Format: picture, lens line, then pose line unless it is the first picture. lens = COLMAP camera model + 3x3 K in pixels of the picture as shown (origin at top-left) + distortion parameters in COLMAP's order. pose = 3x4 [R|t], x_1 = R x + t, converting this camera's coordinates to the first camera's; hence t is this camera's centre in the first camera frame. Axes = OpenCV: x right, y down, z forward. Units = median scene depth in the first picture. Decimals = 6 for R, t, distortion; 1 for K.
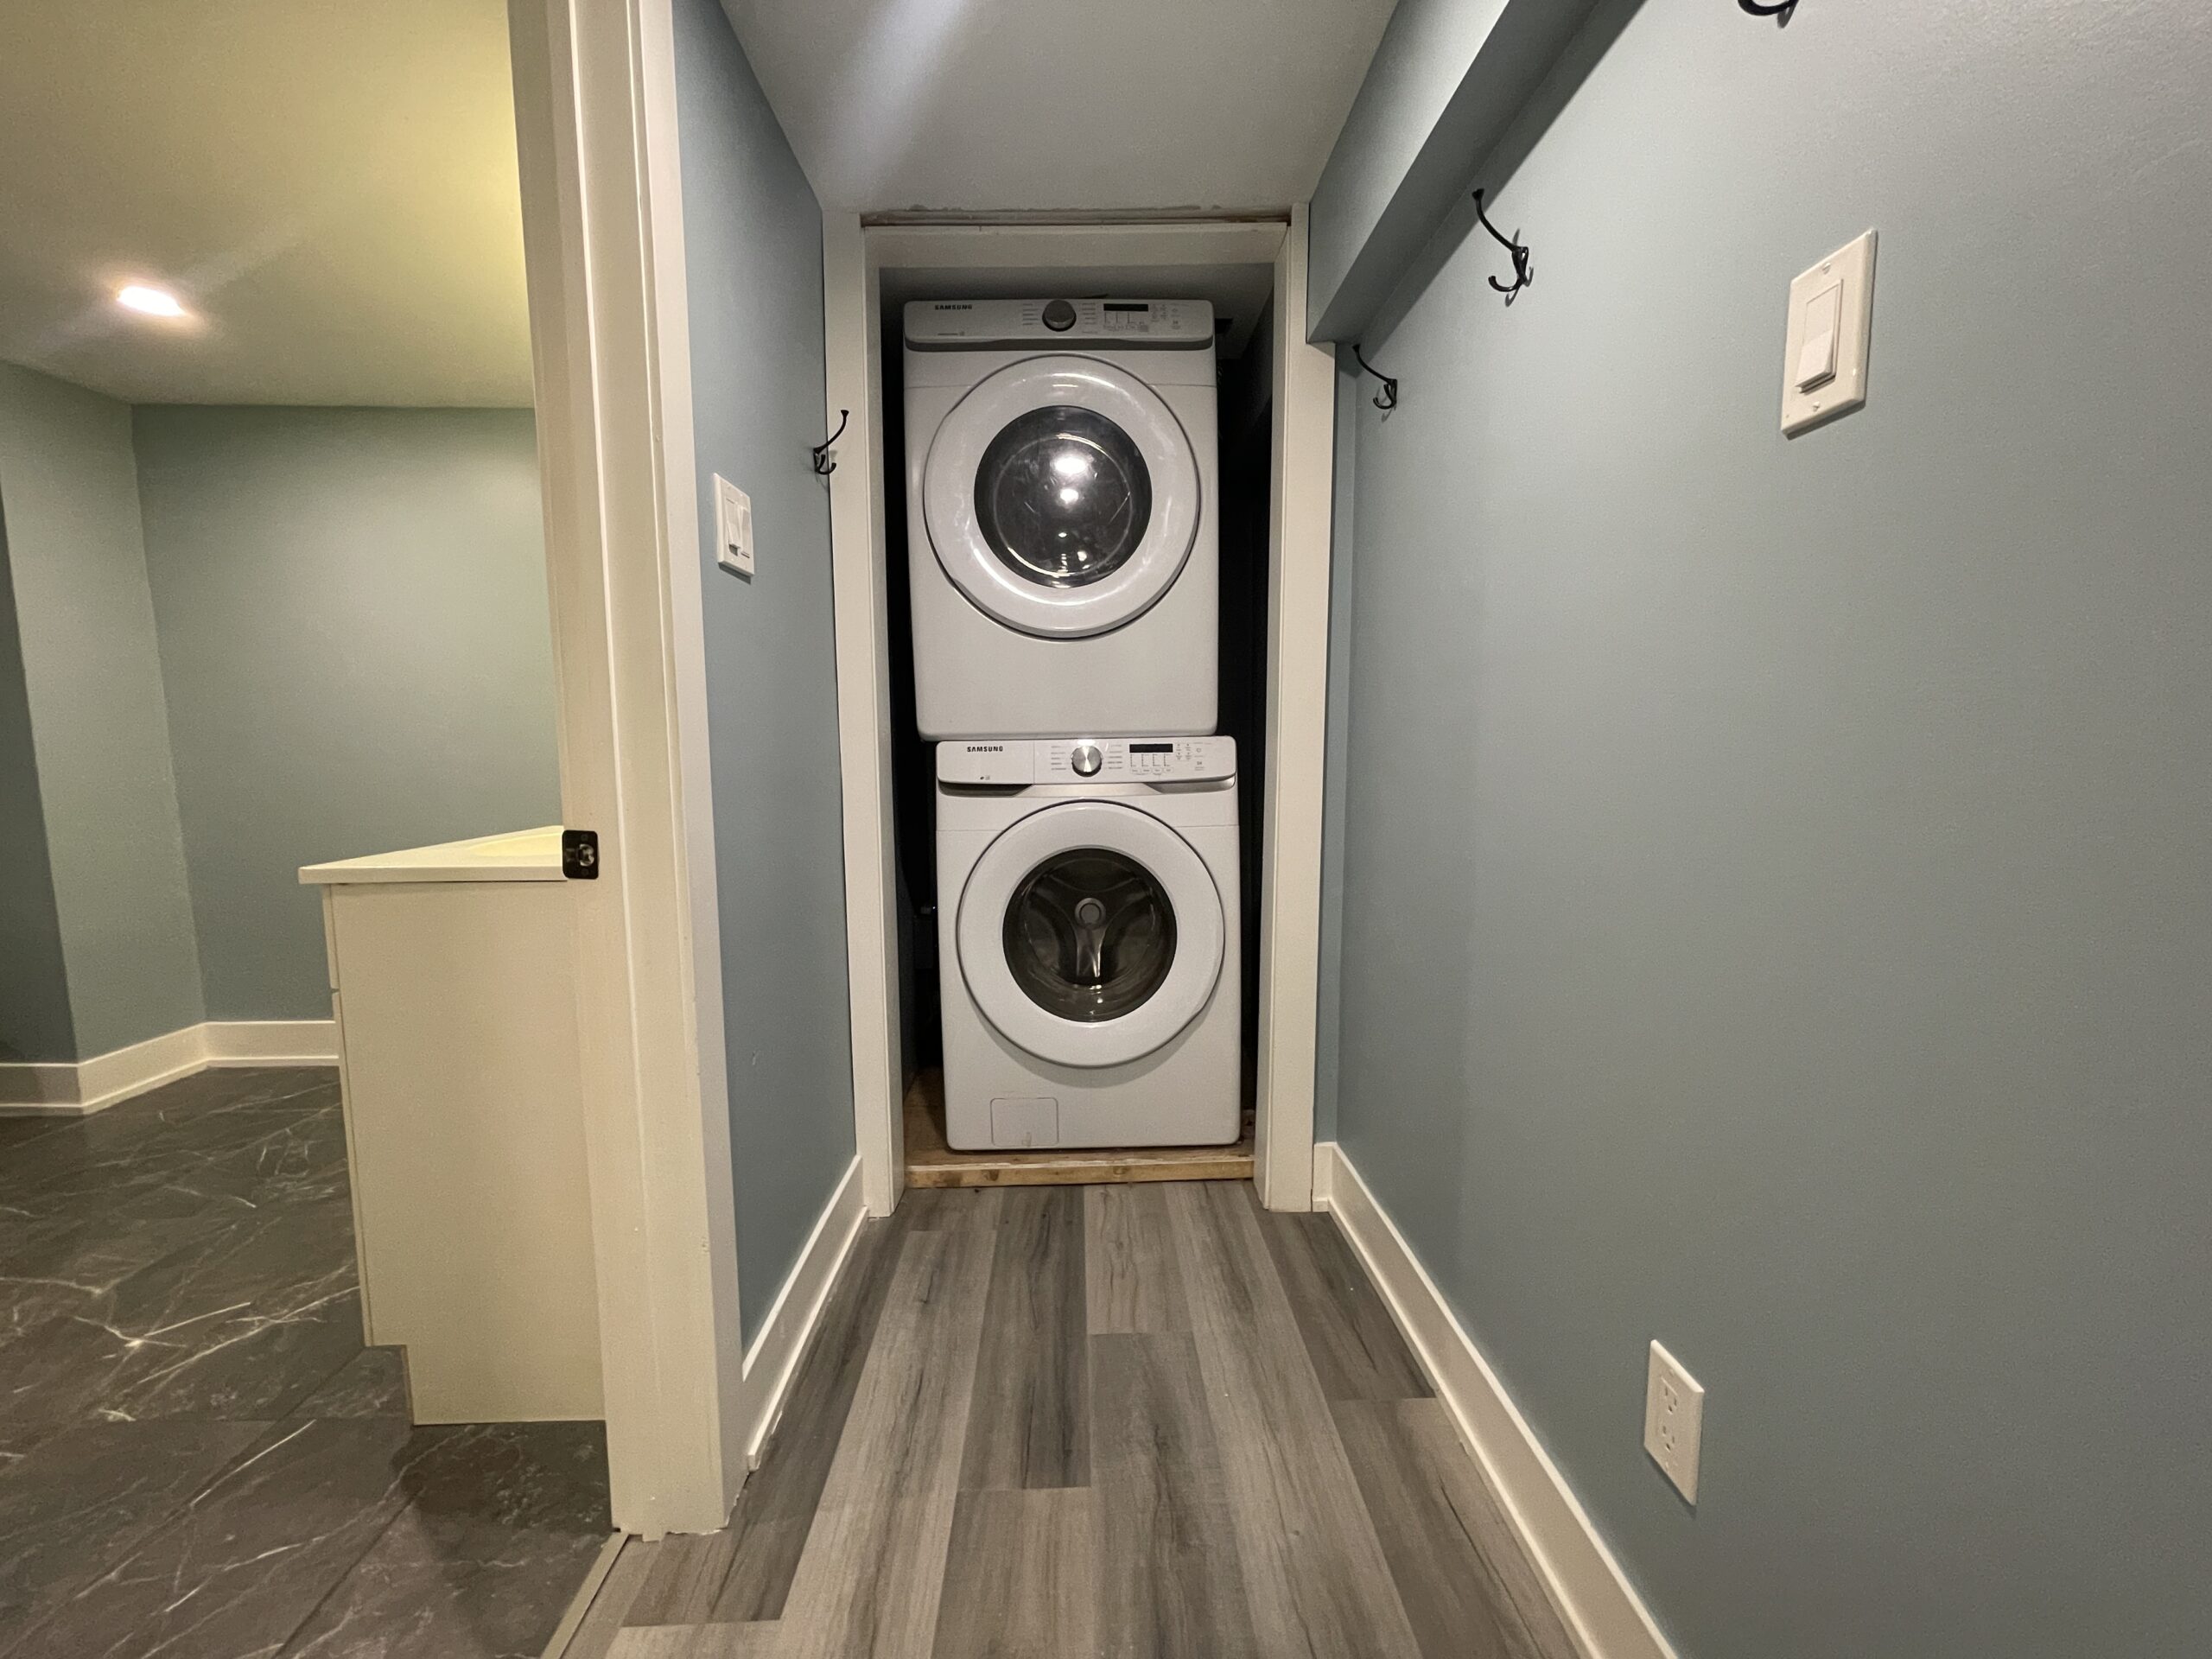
lens RADIAL K [[904.0, 0, 1110.0], [0, 904.0, 822.6], [0, 0, 1]] dist [0.004257, -0.002562]
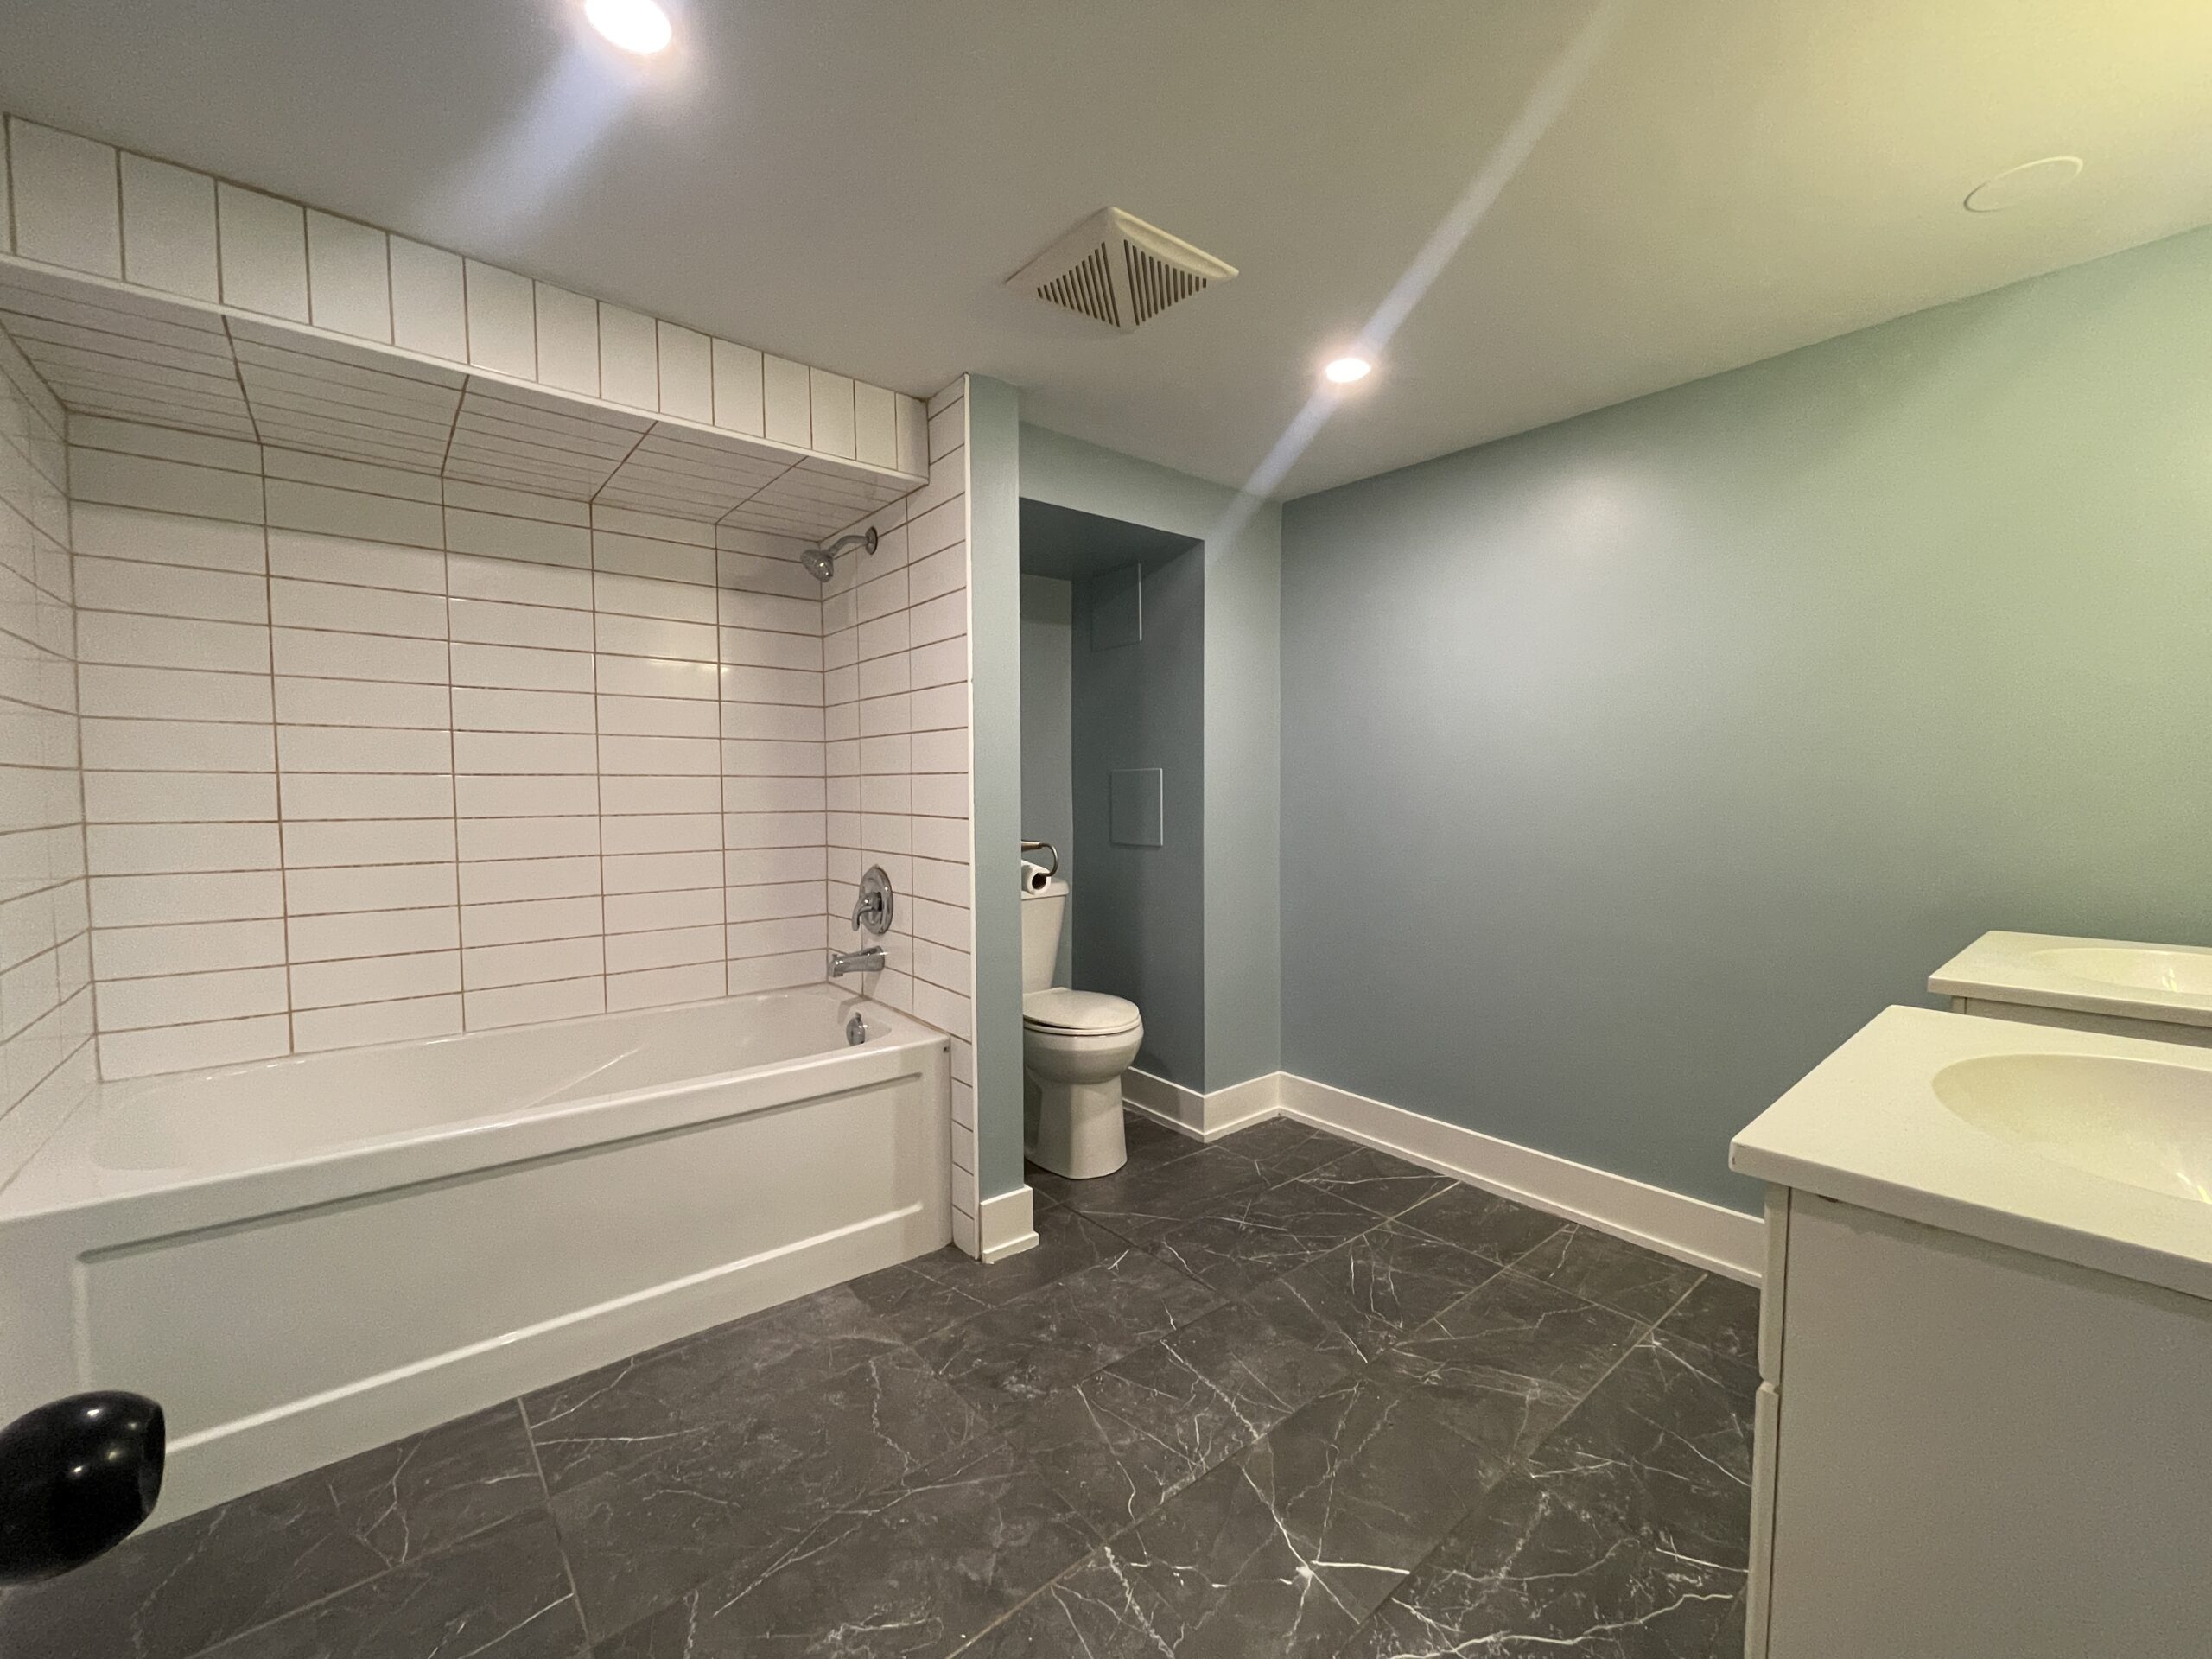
lens RADIAL K [[904.0, 0, 1106.0], [0, 904.0, 819.2], [0, 0, 1]] dist [0.004257, -0.002562]
pose [[0.624093, 0.047839, -0.779884, -0.433098], [-0.093663, 0.995507, -0.013888, -0.049607], [0.775716, 0.081714, 0.625770, 0.219066]]
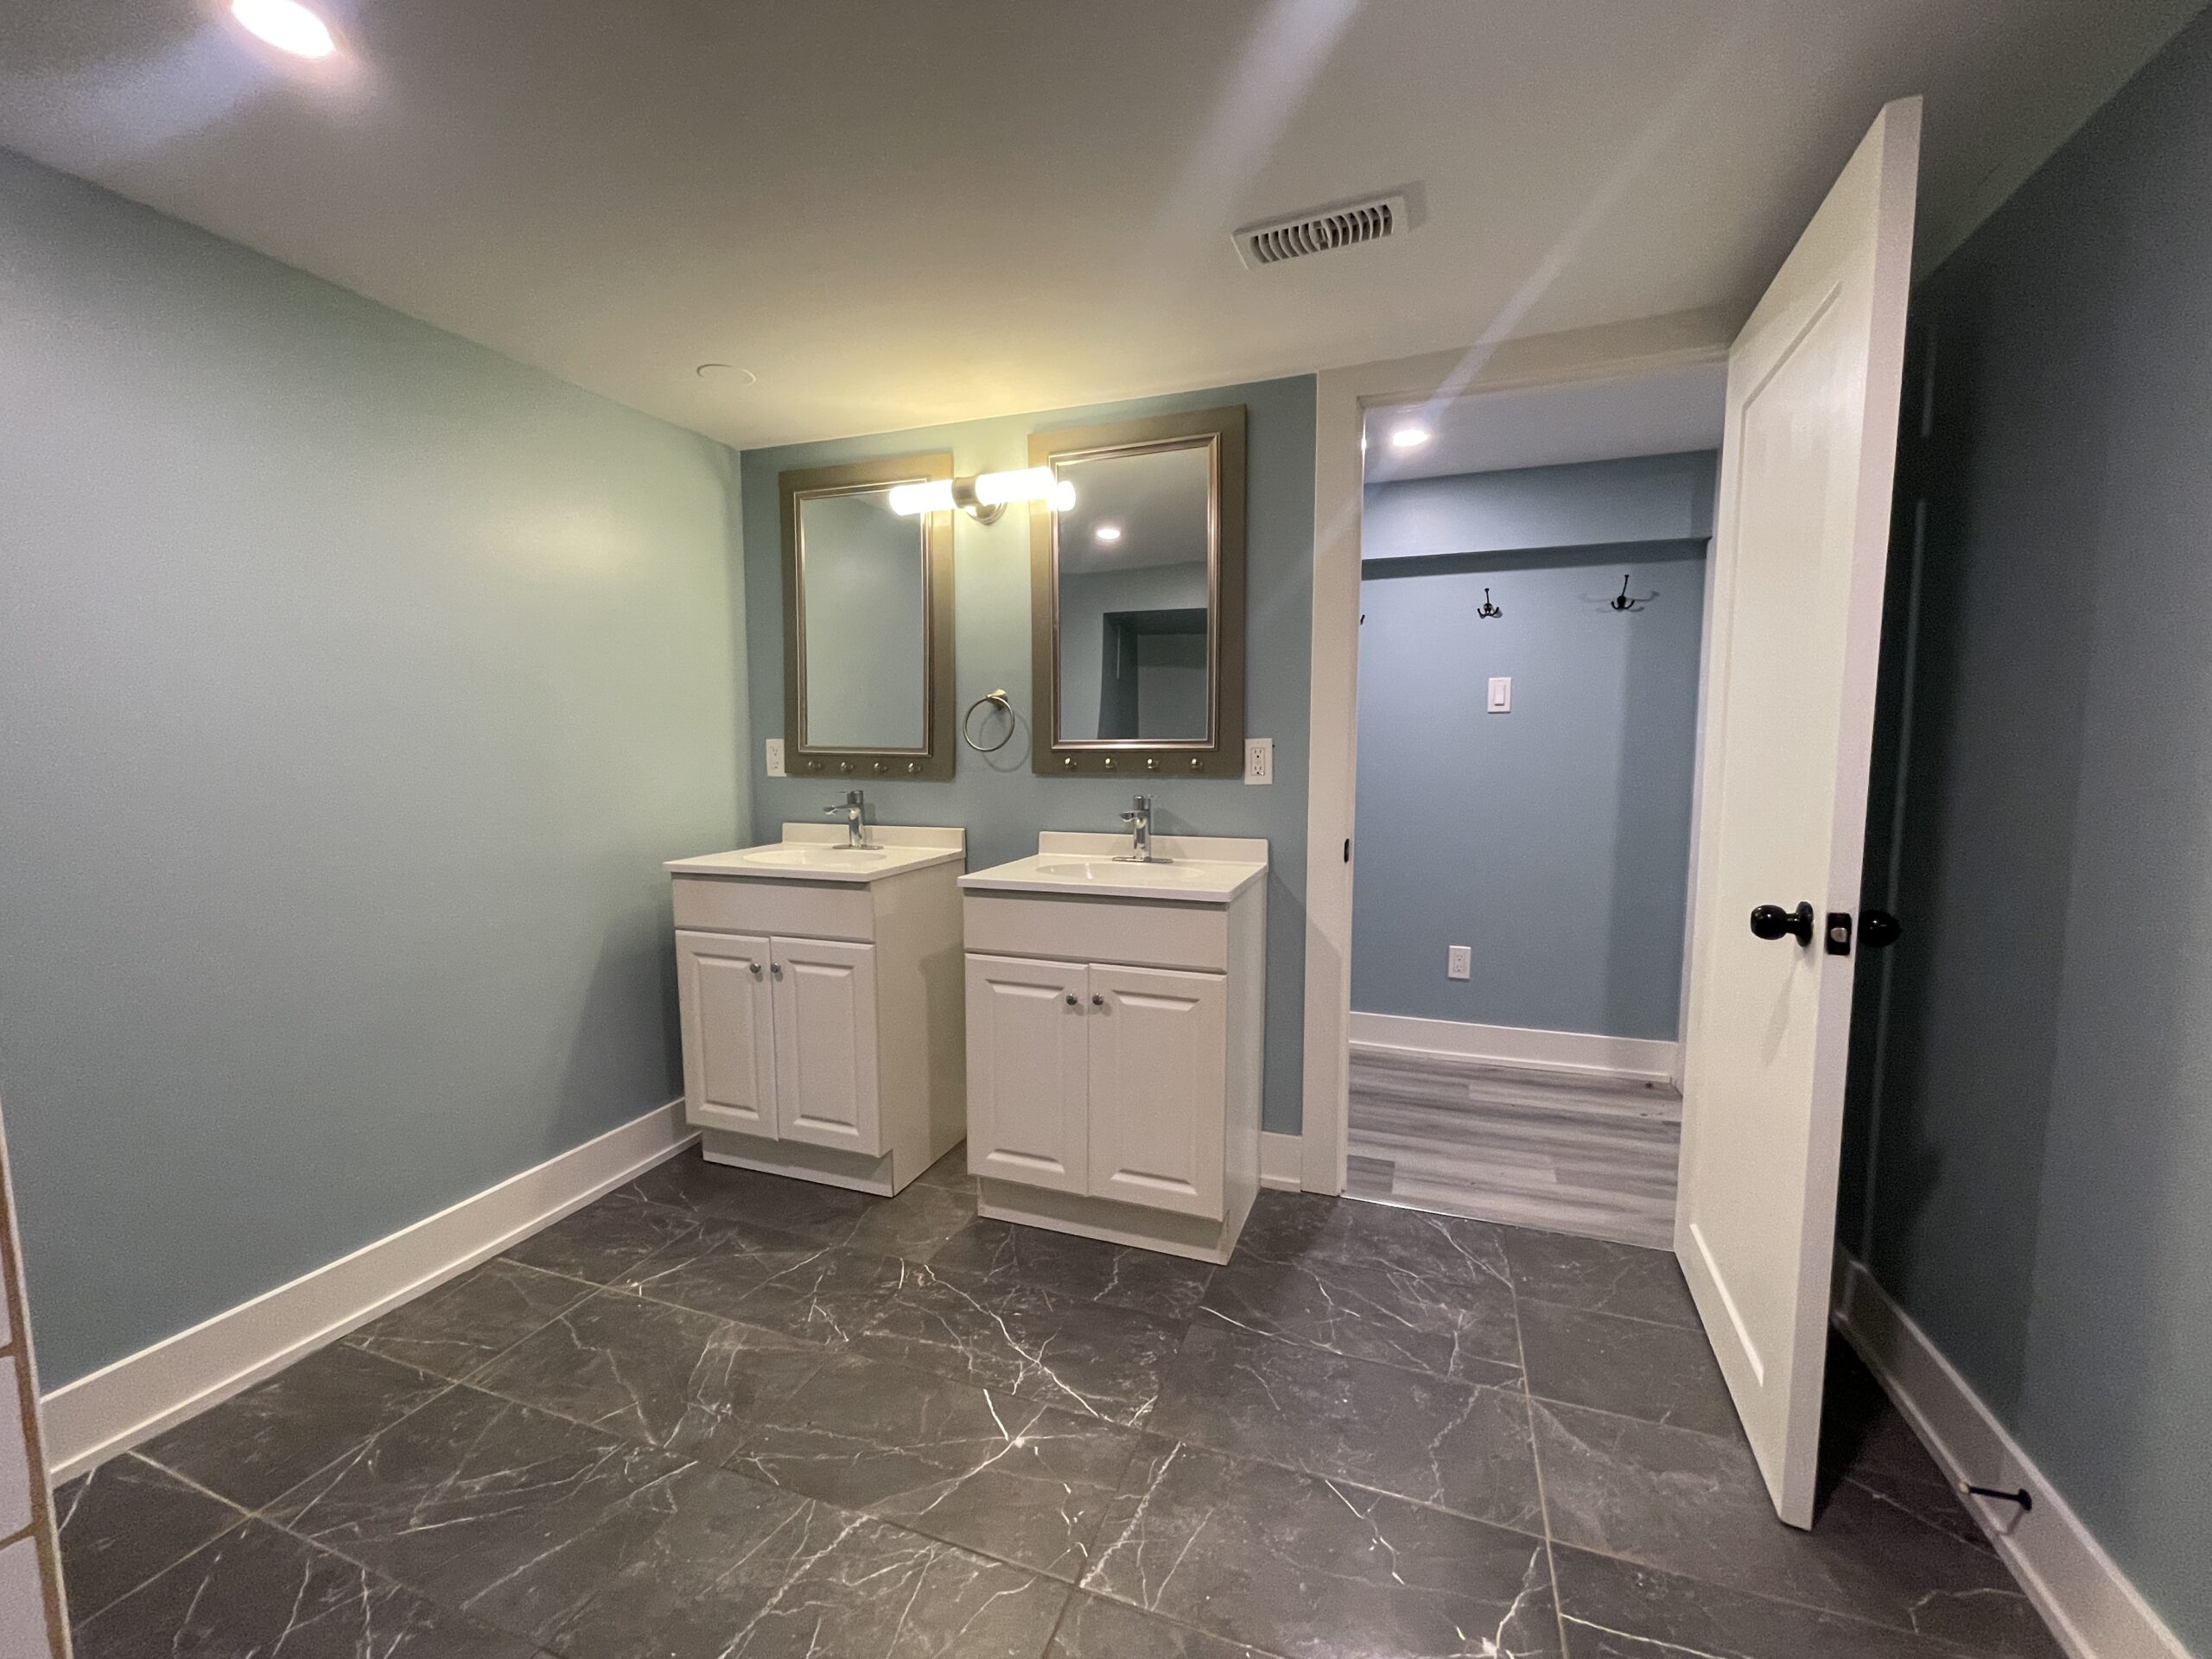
lens RADIAL K [[904.0, 0, 1105.4], [0, 904.0, 838.6], [0, 0, 1]] dist [0.004257, -0.002562]
pose [[0.366093, -0.075275, 0.927529, -1.375041], [0.091857, 0.994778, 0.044477, -0.062658], [-0.926033, 0.068917, 0.371096, 0.382727]]
